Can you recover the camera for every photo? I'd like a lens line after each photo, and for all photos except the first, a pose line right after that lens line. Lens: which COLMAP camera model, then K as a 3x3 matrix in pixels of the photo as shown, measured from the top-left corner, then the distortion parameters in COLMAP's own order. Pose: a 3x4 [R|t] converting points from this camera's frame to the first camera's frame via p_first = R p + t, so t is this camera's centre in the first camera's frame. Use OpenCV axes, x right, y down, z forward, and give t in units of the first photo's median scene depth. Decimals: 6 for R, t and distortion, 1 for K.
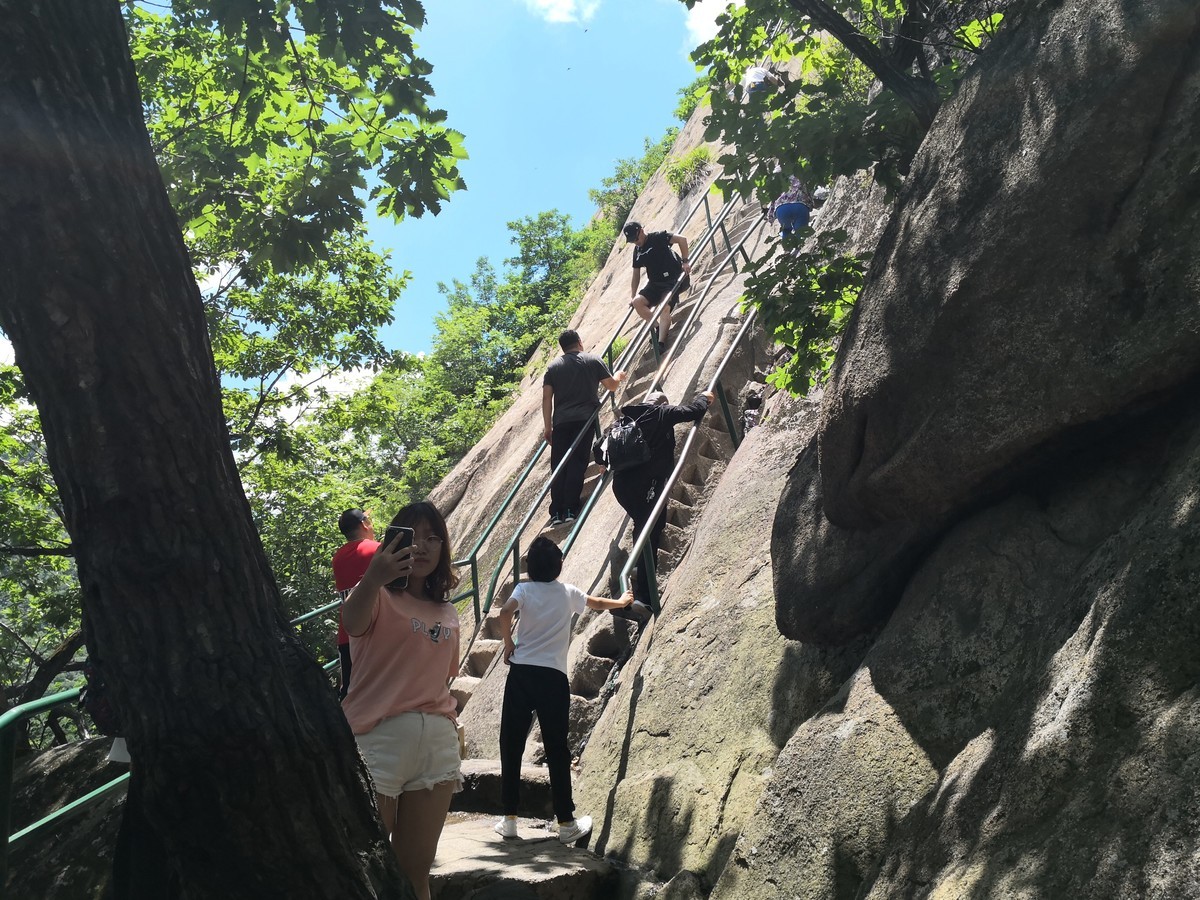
lens RADIAL K [[967.5, 0, 619.7], [0, 967.5, 510.0], [0, 0, 1]] dist [0.050292, -0.048634]
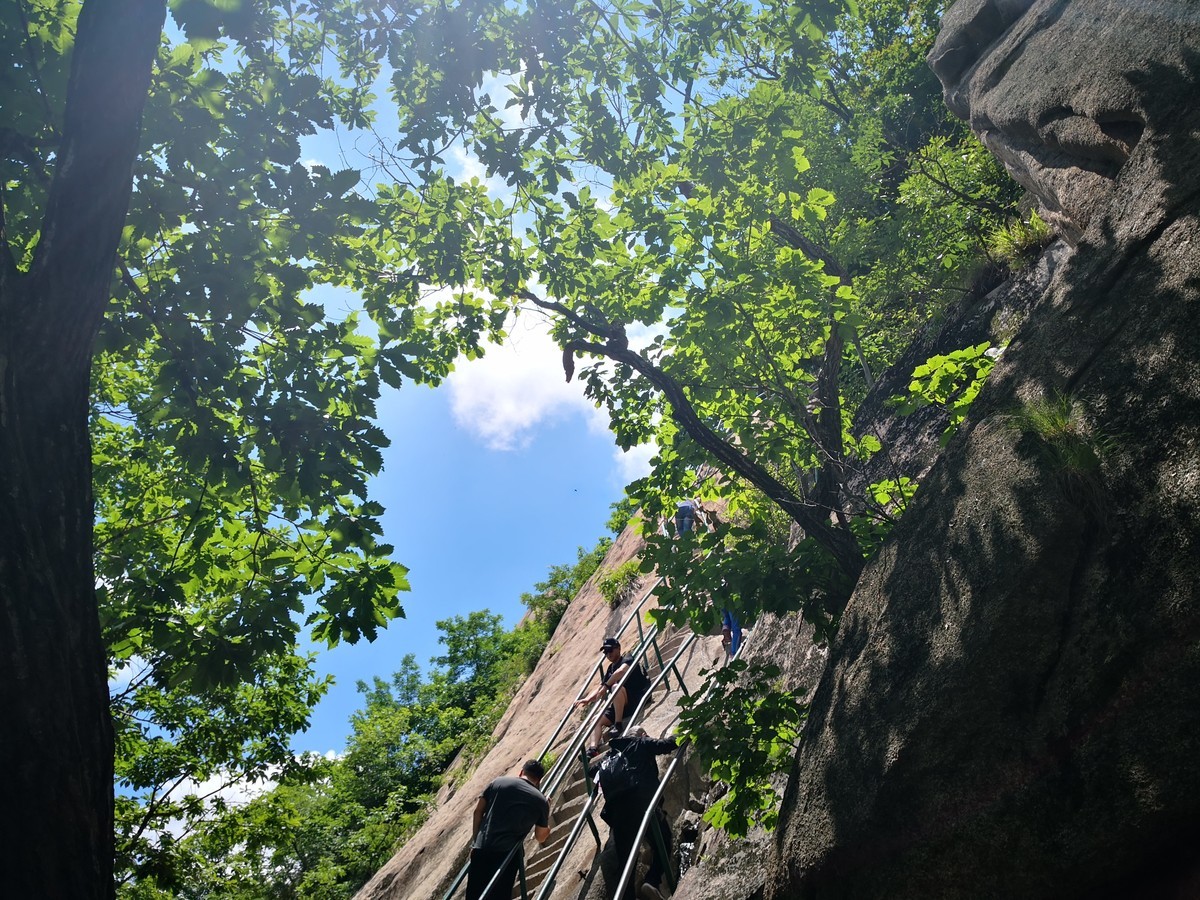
lens RADIAL K [[1005.5, 0, 600.0], [0, 1005.5, 450.0], [0, 0, 1]] dist [0.048459, -0.072997]
pose [[0.997292, 0.044886, 0.058254, -0.022034], [-0.019783, 0.926679, -0.375334, -0.092028], [-0.070830, 0.373165, 0.925057, -0.037016]]
